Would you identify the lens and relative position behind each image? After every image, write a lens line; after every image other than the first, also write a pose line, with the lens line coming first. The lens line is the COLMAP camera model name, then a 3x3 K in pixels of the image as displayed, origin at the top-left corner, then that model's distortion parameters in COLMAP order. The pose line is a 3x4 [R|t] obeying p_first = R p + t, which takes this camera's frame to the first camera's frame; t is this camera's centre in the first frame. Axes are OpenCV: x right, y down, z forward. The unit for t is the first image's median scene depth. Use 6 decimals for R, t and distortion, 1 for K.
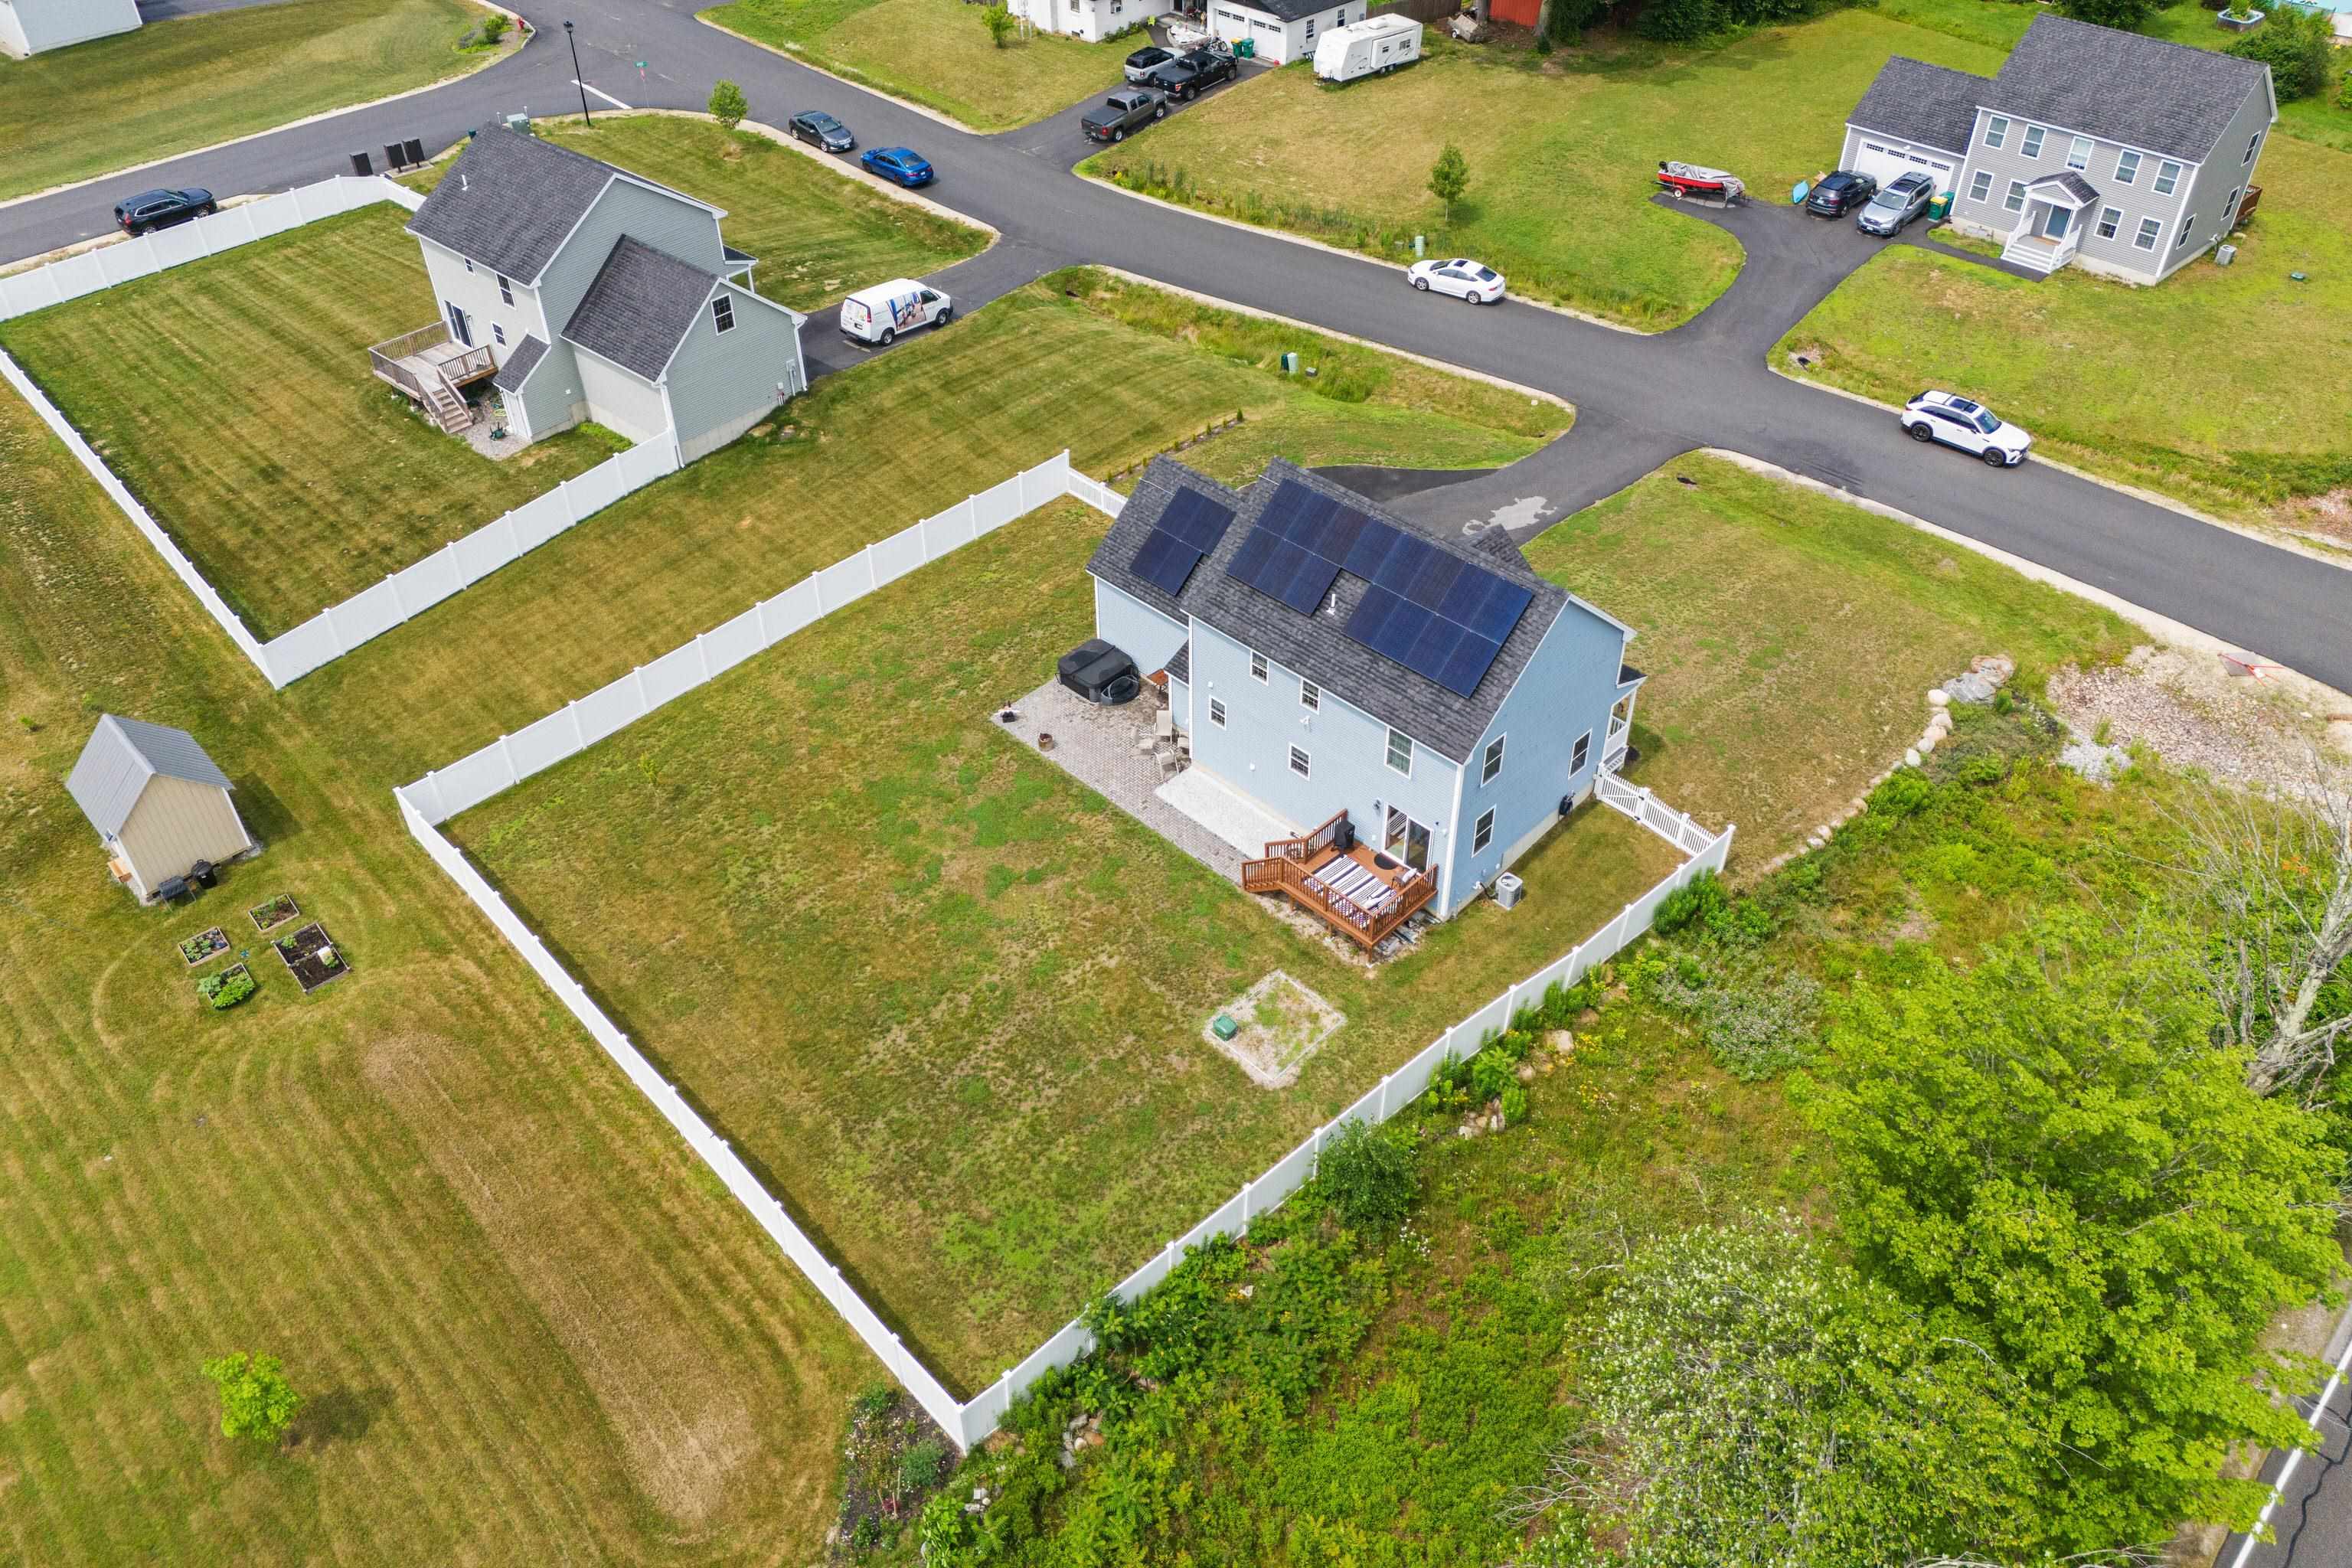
lens RADIAL K [[1721.0, 0, 1216.4], [0, 1721.0, 638.5], [0, 0, 1]] dist [0.074213, -0.086254]
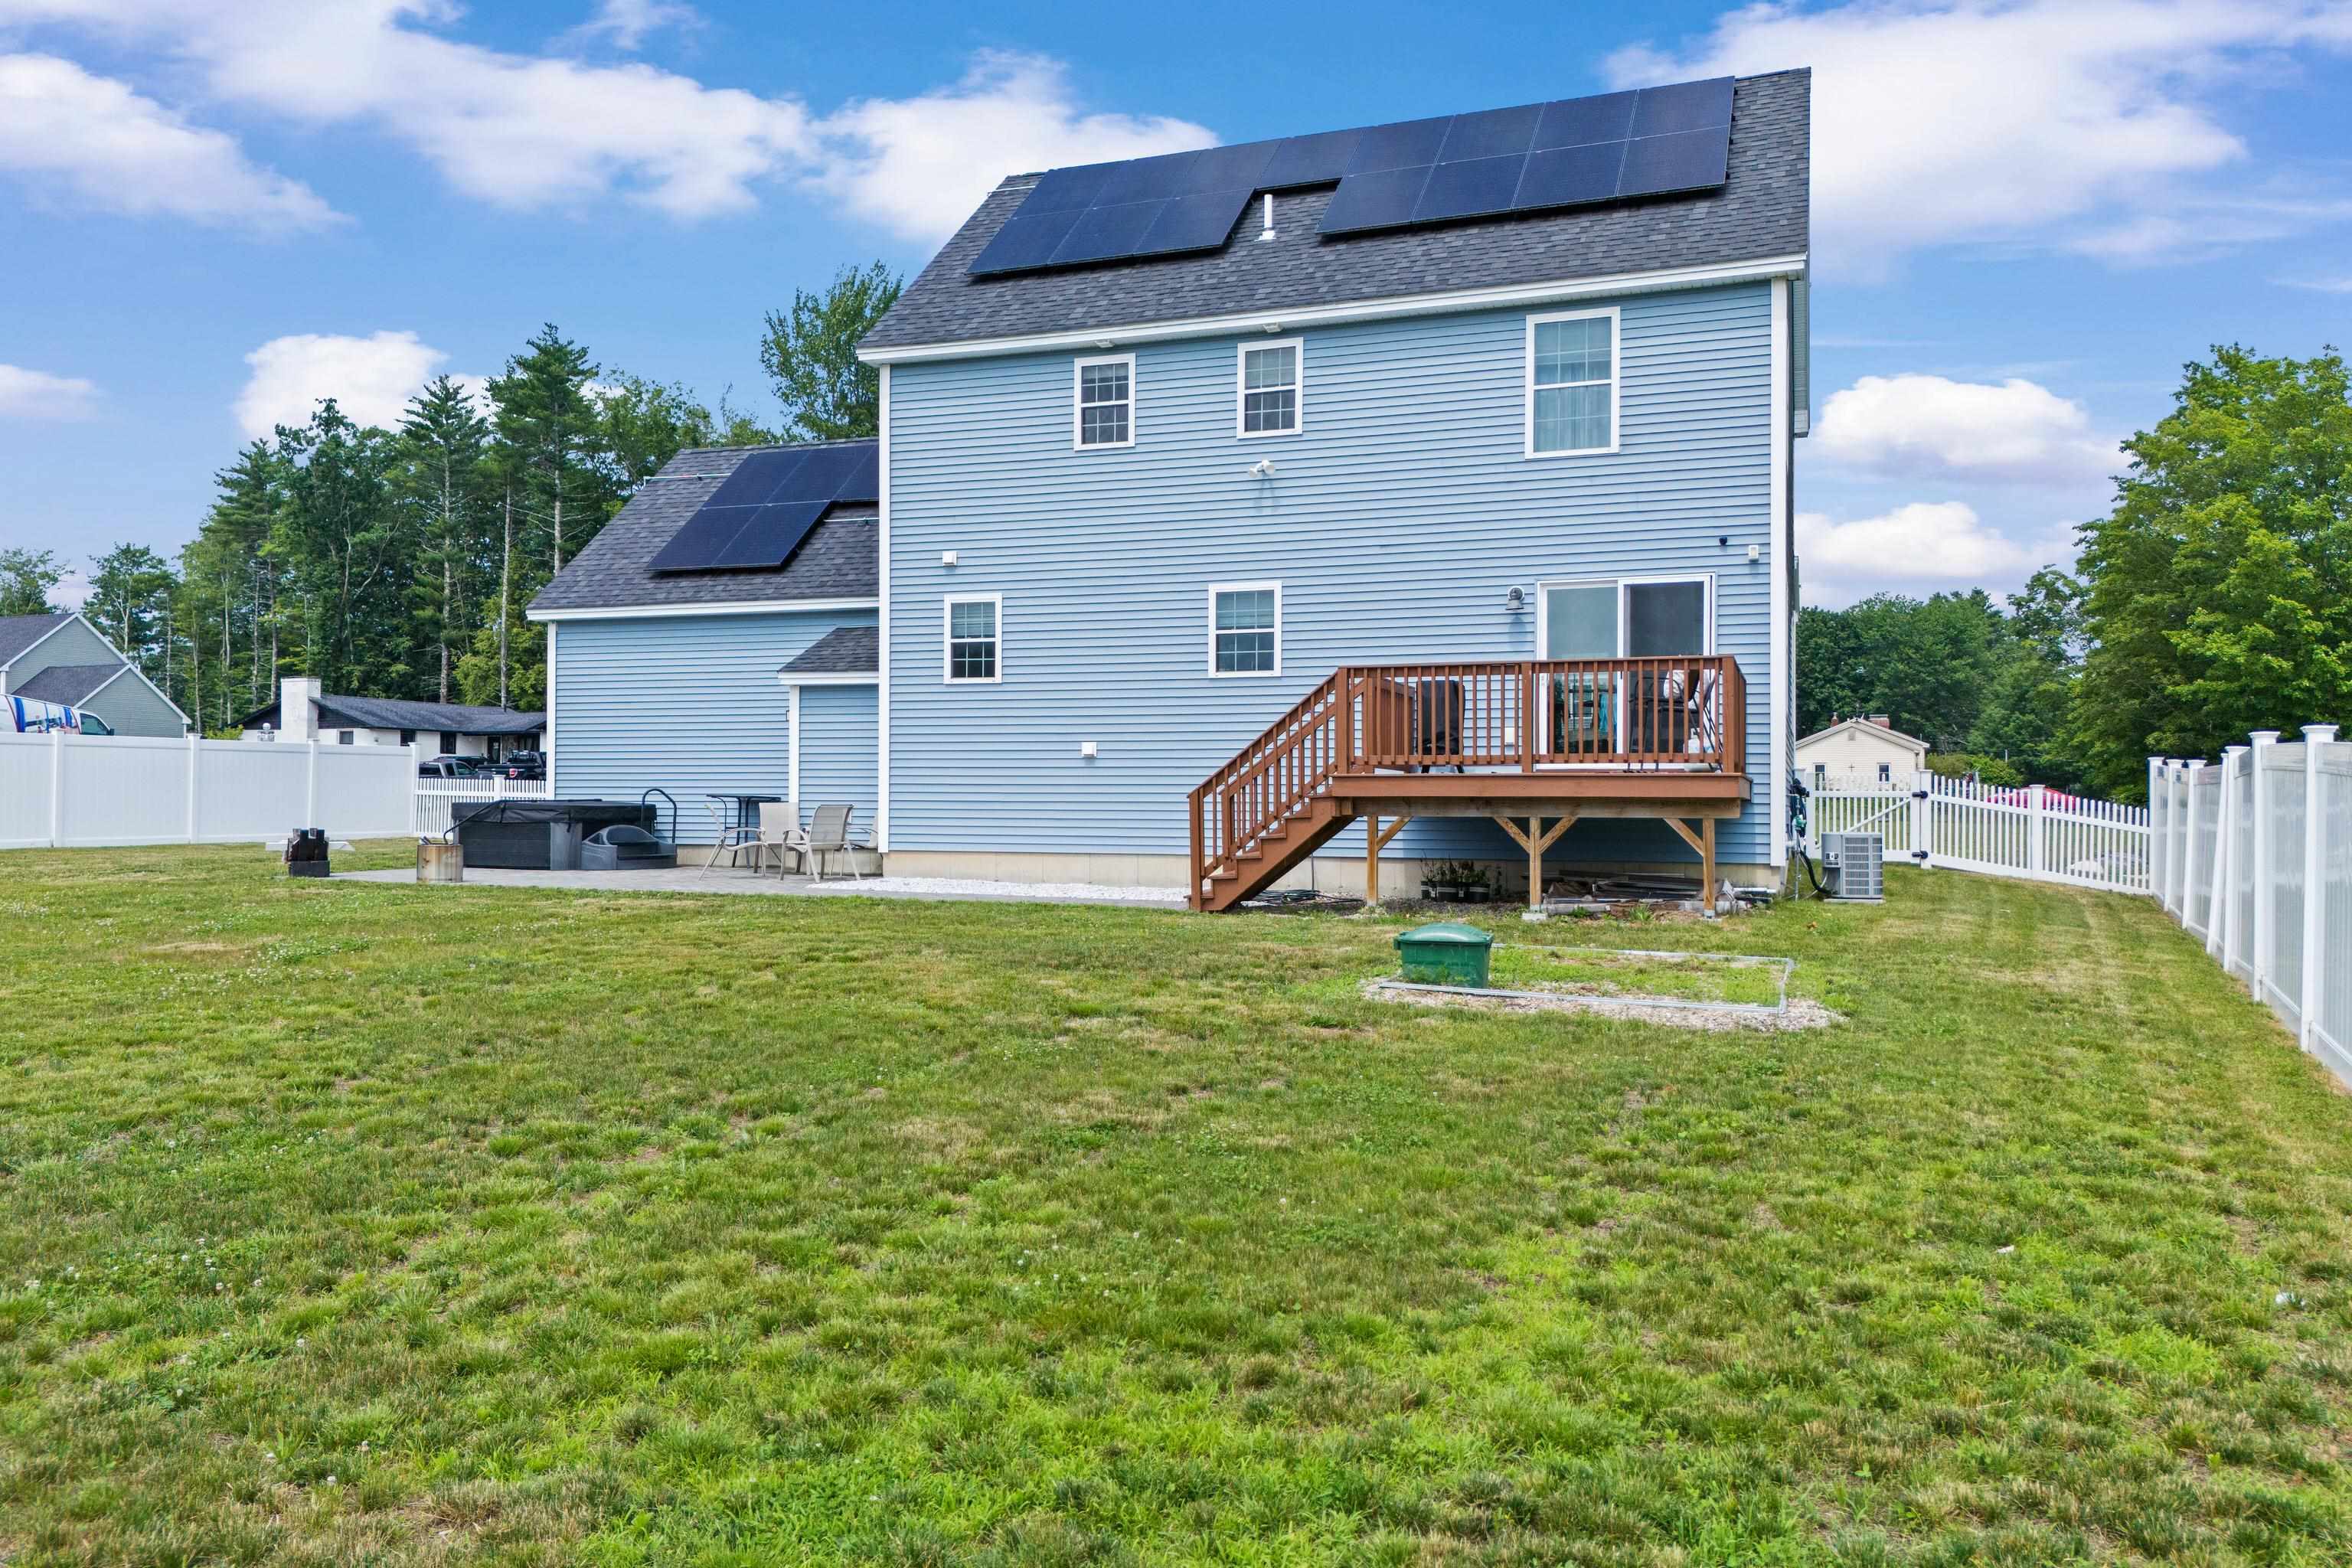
lens RADIAL K [[1711.7, 0, 1176.0], [0, 1711.7, 784.0], [0, 0, 1]] dist [0.082600, -0.092811]
pose [[0.916788, 0.002187, 0.399368, -0.069165], [0.236721, 0.802414, -0.547810, 0.182675], [-0.321656, 0.596764, 0.735126, 0.461207]]
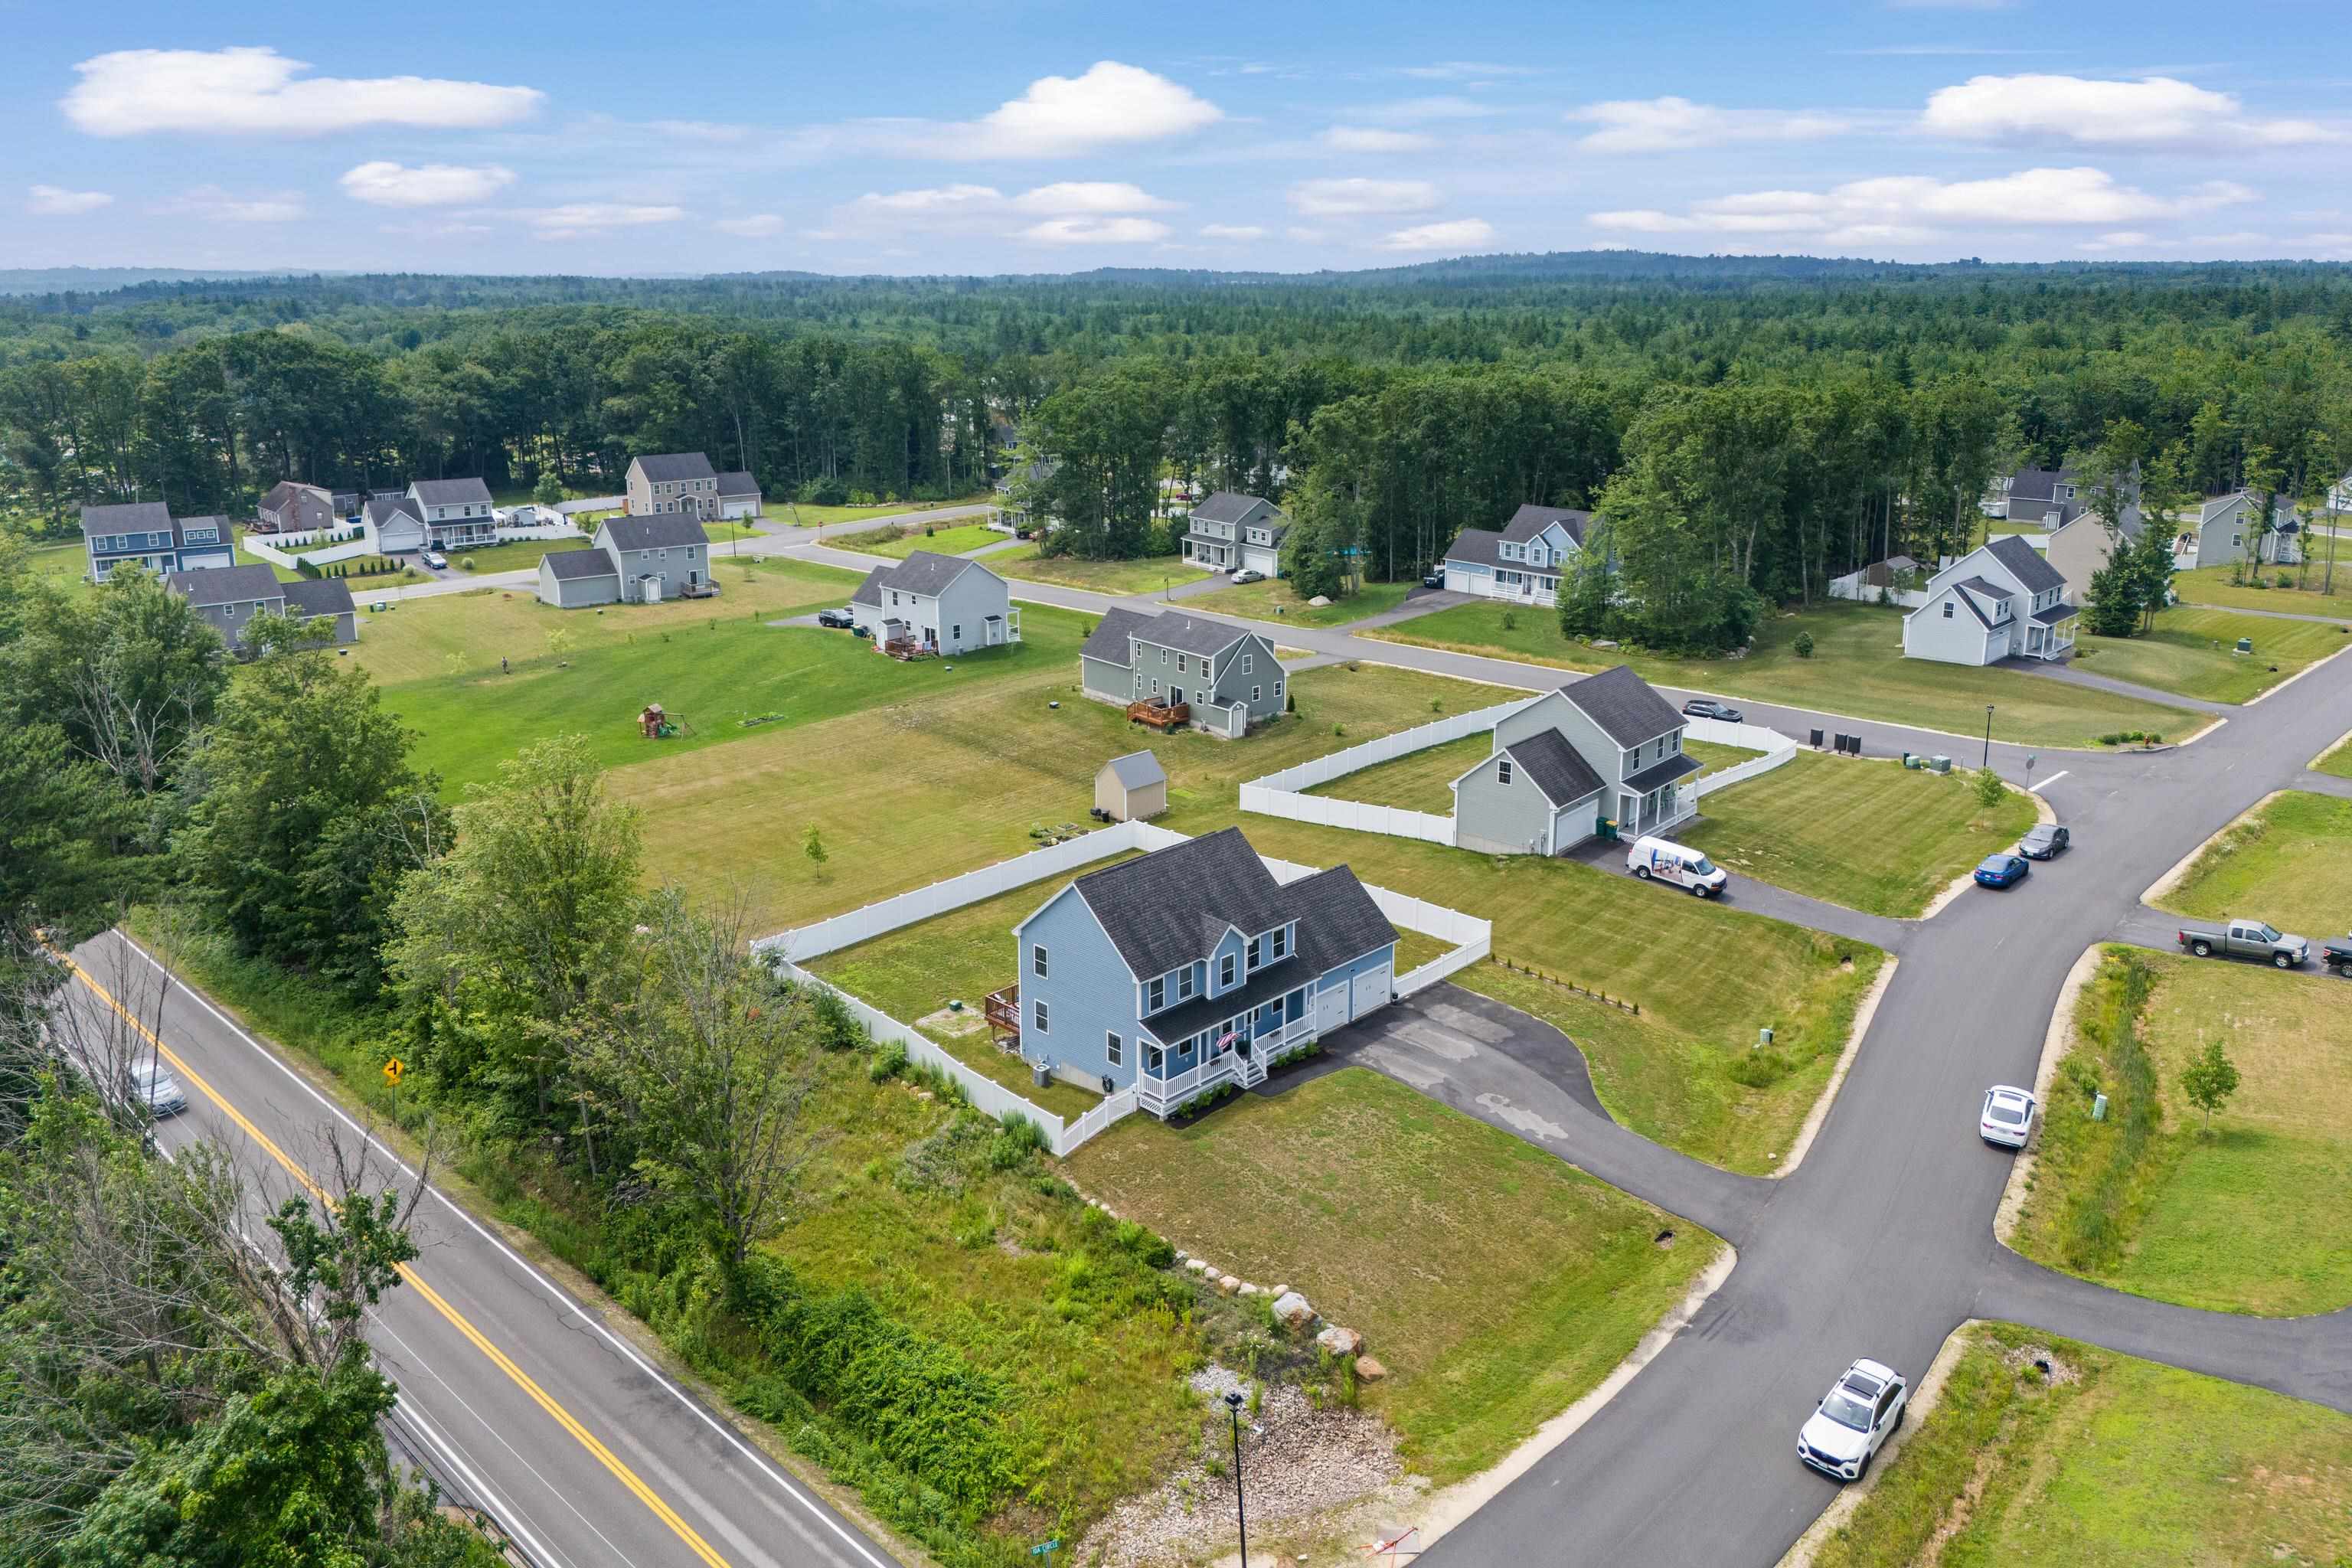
lens RADIAL K [[1734.8, 0, 1176.0], [0, 1734.8, 784.0], [0, 0, 1]] dist [0.093016, -0.102763]
pose [[-0.004436, 0.287800, -0.957680, 0.953099], [-0.599242, 0.765926, 0.232950, -0.292265], [0.800556, 0.574916, 0.169064, 0.417559]]
